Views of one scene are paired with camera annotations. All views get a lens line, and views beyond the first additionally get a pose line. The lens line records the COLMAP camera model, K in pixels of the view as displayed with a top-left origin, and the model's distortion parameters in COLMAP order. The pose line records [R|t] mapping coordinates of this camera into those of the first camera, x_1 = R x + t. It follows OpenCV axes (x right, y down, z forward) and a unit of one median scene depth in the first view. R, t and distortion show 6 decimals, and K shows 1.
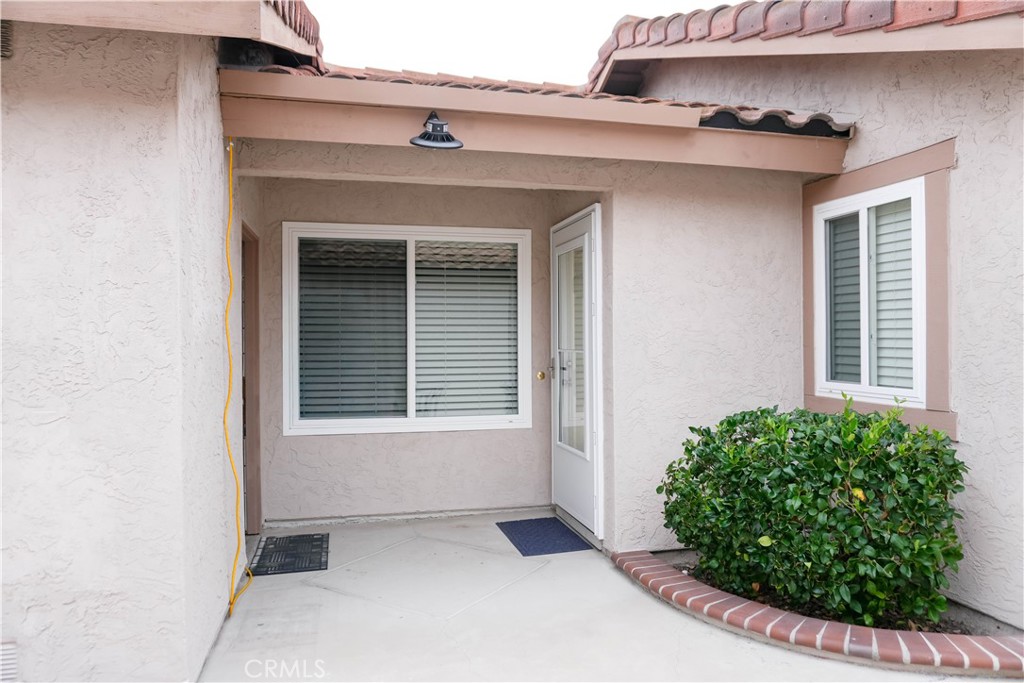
lens RADIAL K [[717.5, 0, 513.8], [0, 717.5, 340.1], [0, 0, 1]] dist [-0.026862, 0.014110]
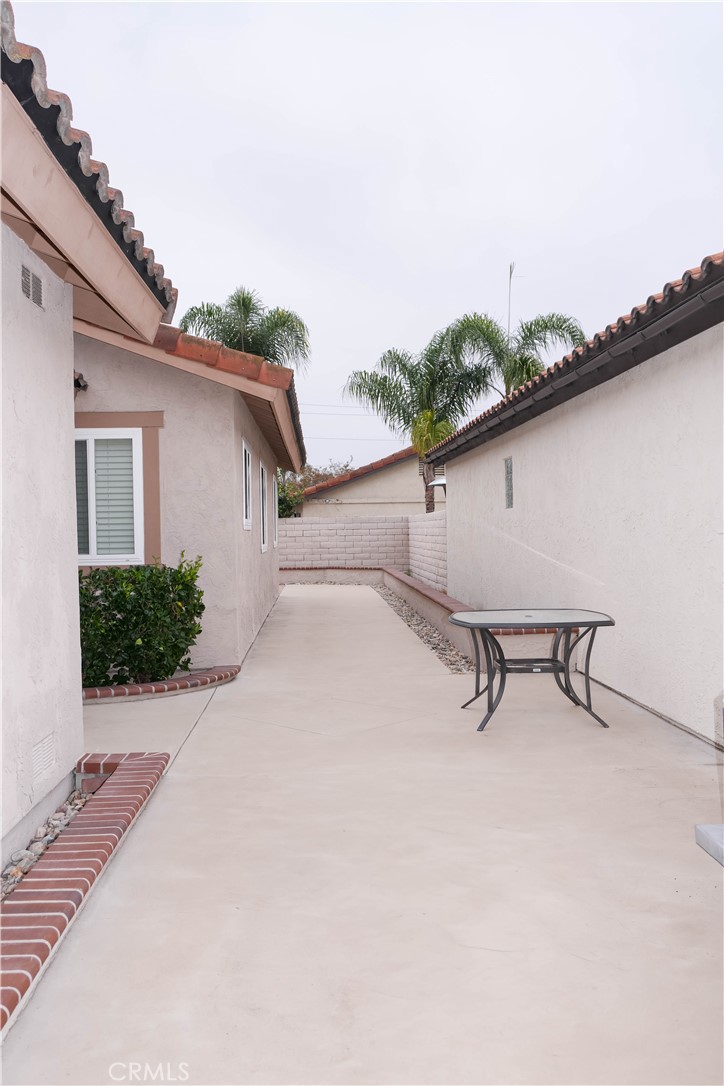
lens RADIAL K [[1024.6, 0, 361.9], [0, 1024.6, 536.2], [0, 0, 1]] dist [-0.013720, 0.000000]
pose [[0.197093, -0.004526, 0.980374, -1.576044], [0.018689, 0.999825, 0.000858, 0.033279], [-0.980207, 0.018154, 0.197143, 0.003491]]
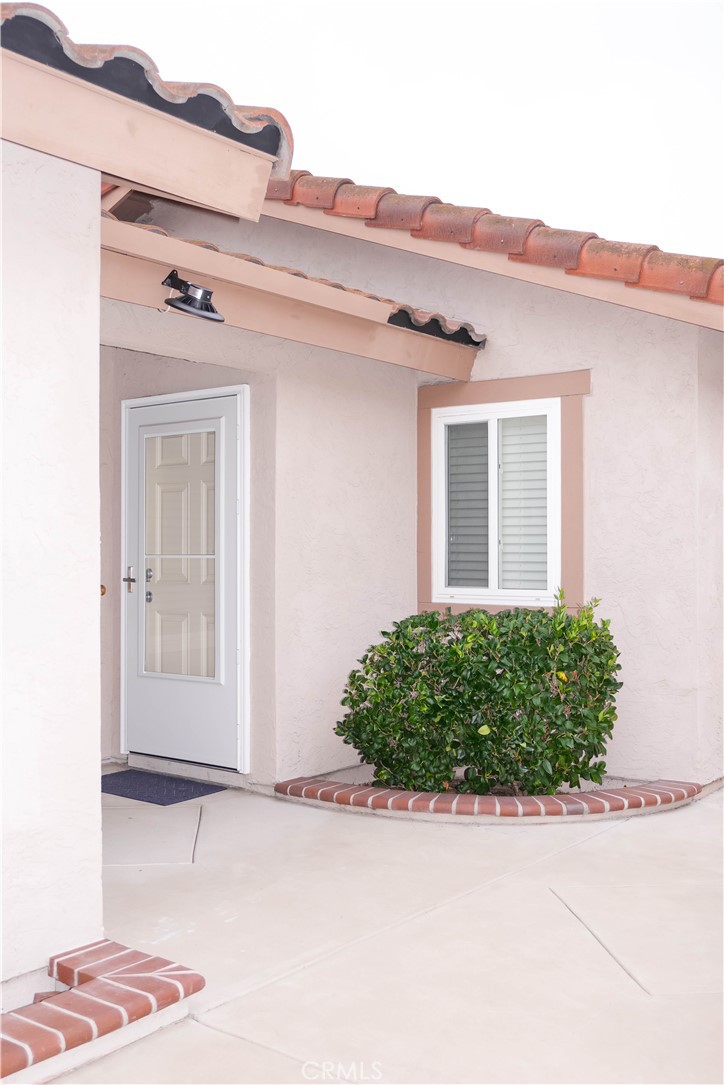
lens RADIAL K [[1128.4, 0, 361.7], [0, 1128.4, 545.9], [0, 0, 1]] dist [0.004774, 0.000000]
pose [[0.782793, 0.012032, 0.622165, -0.696596], [-0.004763, 0.999900, -0.013345, 0.024091], [-0.622264, 0.007483, 0.782772, -0.171885]]
